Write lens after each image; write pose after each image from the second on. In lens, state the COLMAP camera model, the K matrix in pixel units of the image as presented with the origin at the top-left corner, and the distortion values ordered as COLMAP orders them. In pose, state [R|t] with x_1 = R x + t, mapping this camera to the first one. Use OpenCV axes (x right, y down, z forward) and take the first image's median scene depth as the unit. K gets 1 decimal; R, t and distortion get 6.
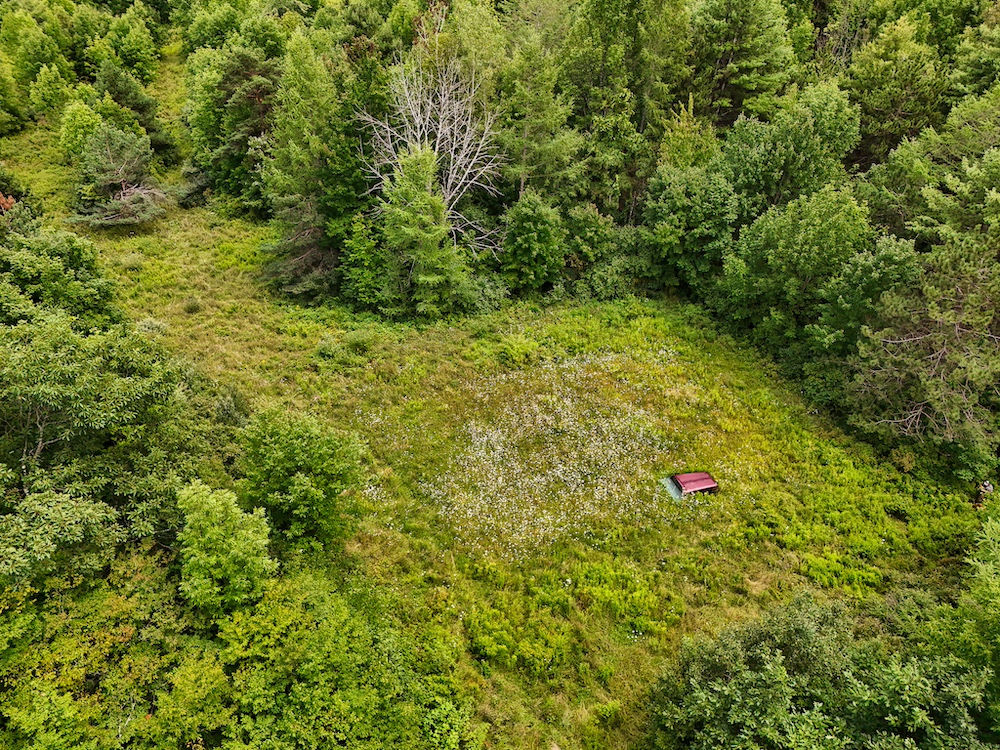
lens RADIAL K [[740.9, 0, 498.0], [0, 740.9, 379.6], [0, 0, 1]] dist [0.057857, -0.028303]
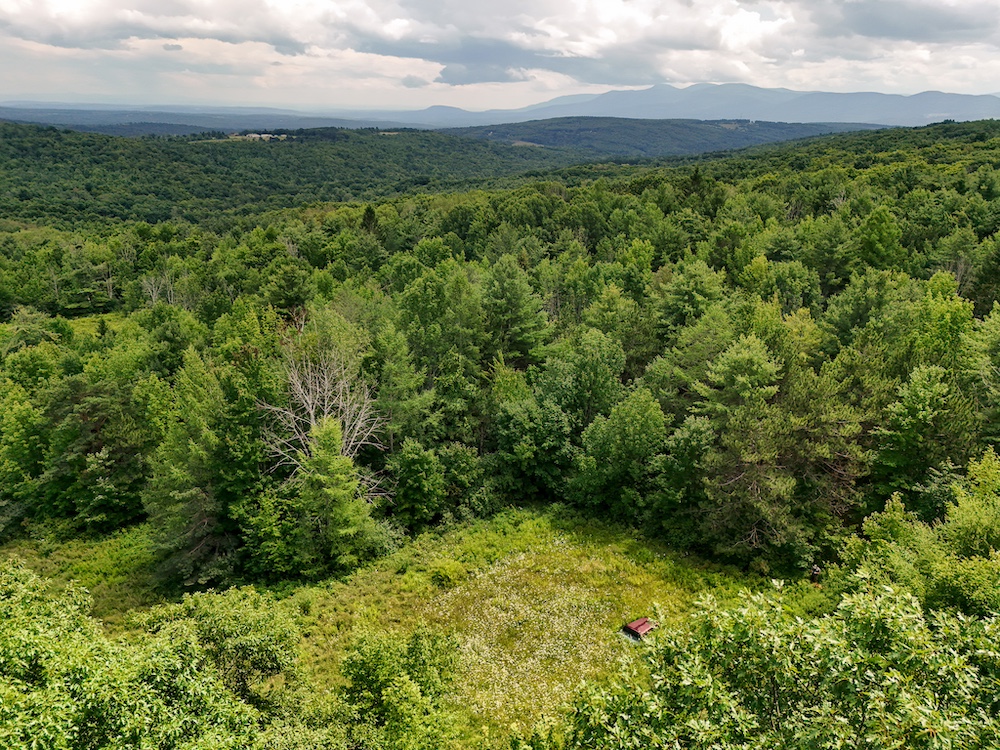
lens RADIAL K [[740.9, 0, 498.3], [0, 740.9, 369.5], [0, 0, 1]] dist [0.057857, -0.028303]
pose [[0.906810, -0.152570, 0.392960, -0.270178], [0.282234, 0.912170, -0.297137, 0.035757], [-0.313112, 0.380353, 0.870225, -0.122069]]
